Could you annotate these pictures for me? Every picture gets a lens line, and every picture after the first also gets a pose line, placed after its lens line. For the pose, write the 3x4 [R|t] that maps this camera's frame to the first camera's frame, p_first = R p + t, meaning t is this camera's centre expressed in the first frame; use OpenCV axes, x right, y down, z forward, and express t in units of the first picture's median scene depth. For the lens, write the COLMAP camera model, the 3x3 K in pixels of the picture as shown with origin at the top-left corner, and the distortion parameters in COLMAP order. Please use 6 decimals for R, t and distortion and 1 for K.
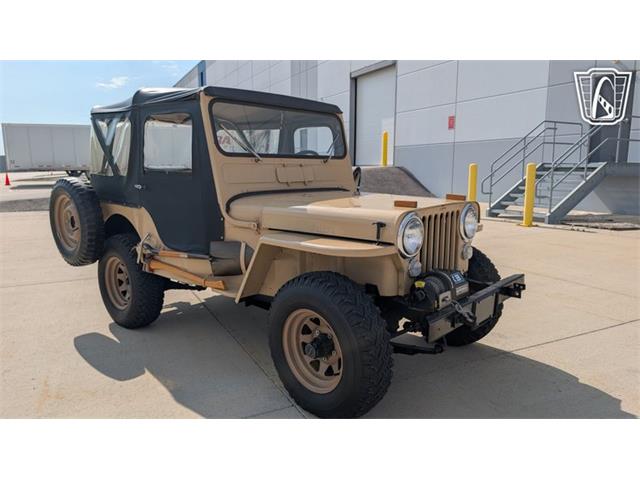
lens RADIAL K [[467.3, 0, 311.7], [0, 467.3, 239.8], [0, 0, 1]] dist [0.012191, -0.009197]
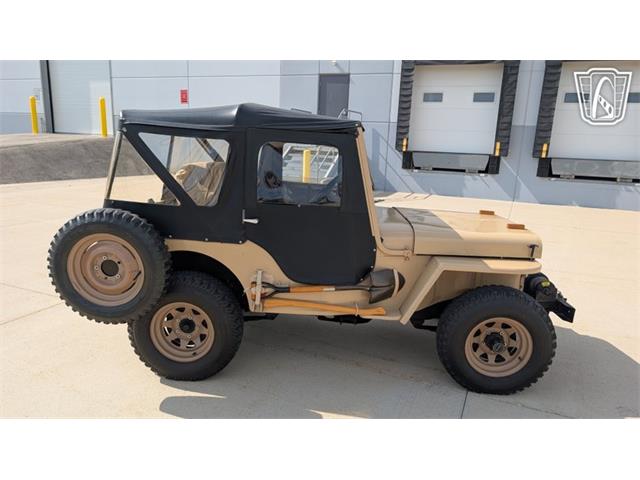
lens RADIAL K [[467.3, 0, 320.0], [0, 467.3, 246.0], [0, 0, 1]] dist [0.012191, -0.009197]
pose [[0.759969, -0.118129, 0.639135, -0.851283], [0.060787, 0.991953, 0.111059, -0.157989], [-0.647111, -0.045550, 0.761034, 0.243883]]
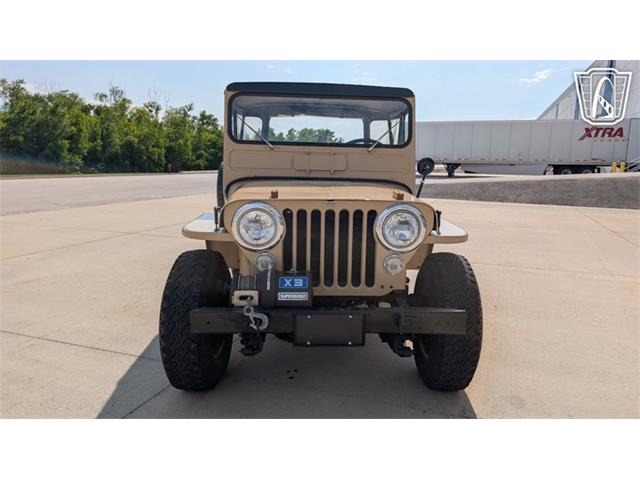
lens RADIAL K [[467.3, 0, 323.8], [0, 467.3, 238.8], [0, 0, 1]] dist [0.012191, -0.009197]
pose [[0.700996, 0.142363, -0.698811, 0.709964], [-0.136347, 0.988552, 0.064616, -0.047152], [0.700010, 0.049985, 0.712382, 0.314529]]
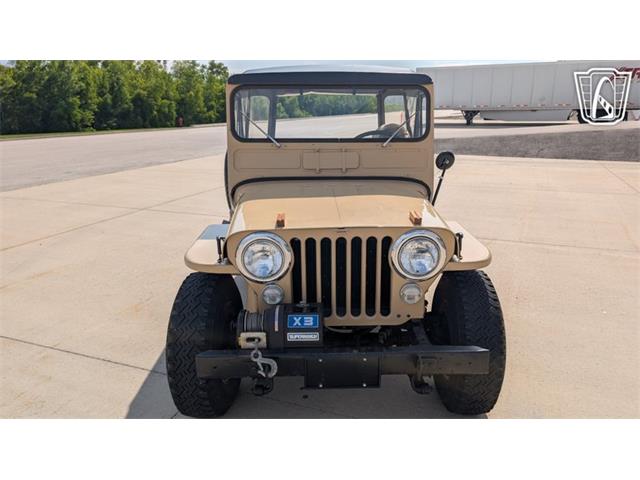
lens RADIAL K [[467.3, 0, 324.0], [0, 467.3, 239.4], [0, 0, 1]] dist [0.012191, -0.009197]
pose [[0.681275, 0.205318, -0.702644, 0.659256], [-0.112030, 0.977797, 0.177097, -0.154825], [0.723404, -0.041934, 0.689150, 0.355261]]
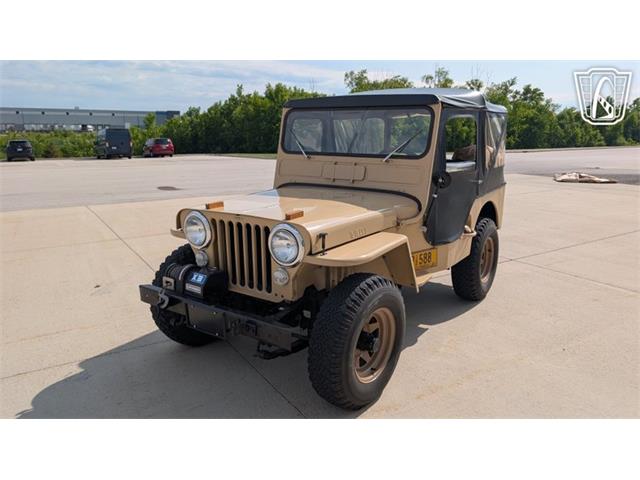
lens RADIAL K [[467.3, 0, 325.9], [0, 467.3, 241.5], [0, 0, 1]] dist [0.012191, -0.009197]
pose [[0.126105, 0.234993, -0.963782, 1.048884], [-0.158350, 0.963849, 0.214290, -0.215514], [0.979297, 0.125592, 0.158757, 0.836472]]
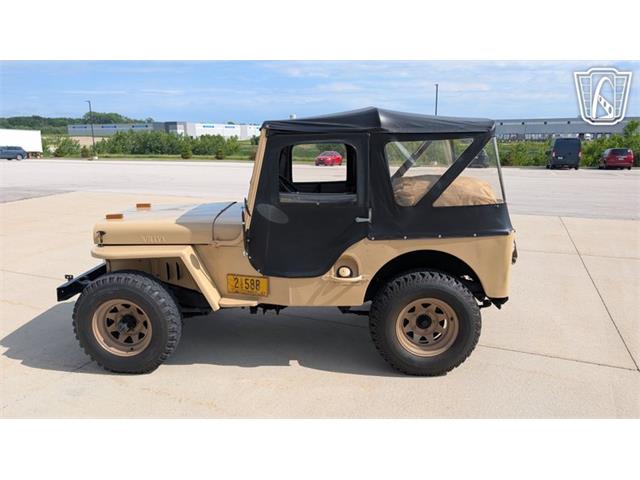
lens RADIAL K [[467.3, 0, 314.0], [0, 467.3, 238.6], [0, 0, 1]] dist [0.012191, -0.009197]
pose [[-0.756799, 0.144933, -0.637378, 0.628740], [-0.092016, 0.941776, 0.323406, -0.428023], [0.647139, 0.303403, -0.699398, 1.978634]]
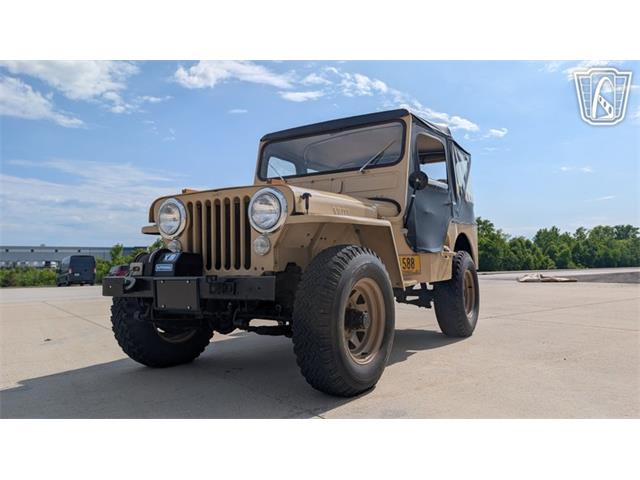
lens RADIAL K [[467.3, 0, 318.7], [0, 467.3, 233.1], [0, 0, 1]] dist [0.012191, -0.009197]
pose [[0.184763, -0.061106, -0.980882, 1.033230], [-0.142158, 0.985907, -0.088197, 0.055335], [0.972447, 0.155736, 0.173472, 0.851904]]
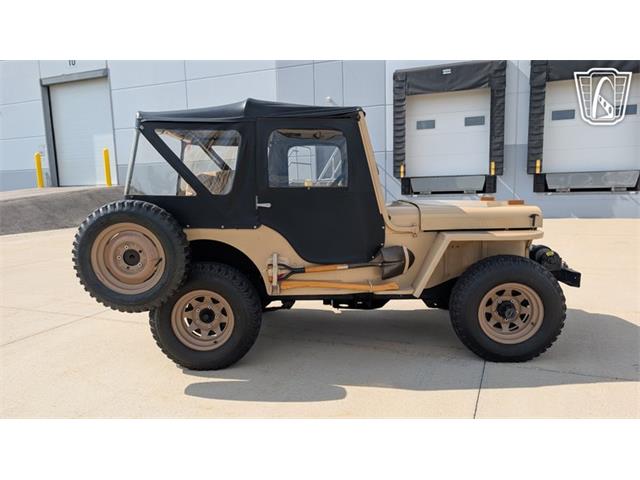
lens RADIAL K [[467.3, 0, 326.1], [0, 467.3, 246.1], [0, 0, 1]] dist [0.012191, -0.009197]
pose [[0.749671, -0.109970, 0.652610, -0.904406], [0.127261, 0.991649, 0.020911, -0.036526], [-0.649460, 0.067375, 0.757405, 0.223781]]
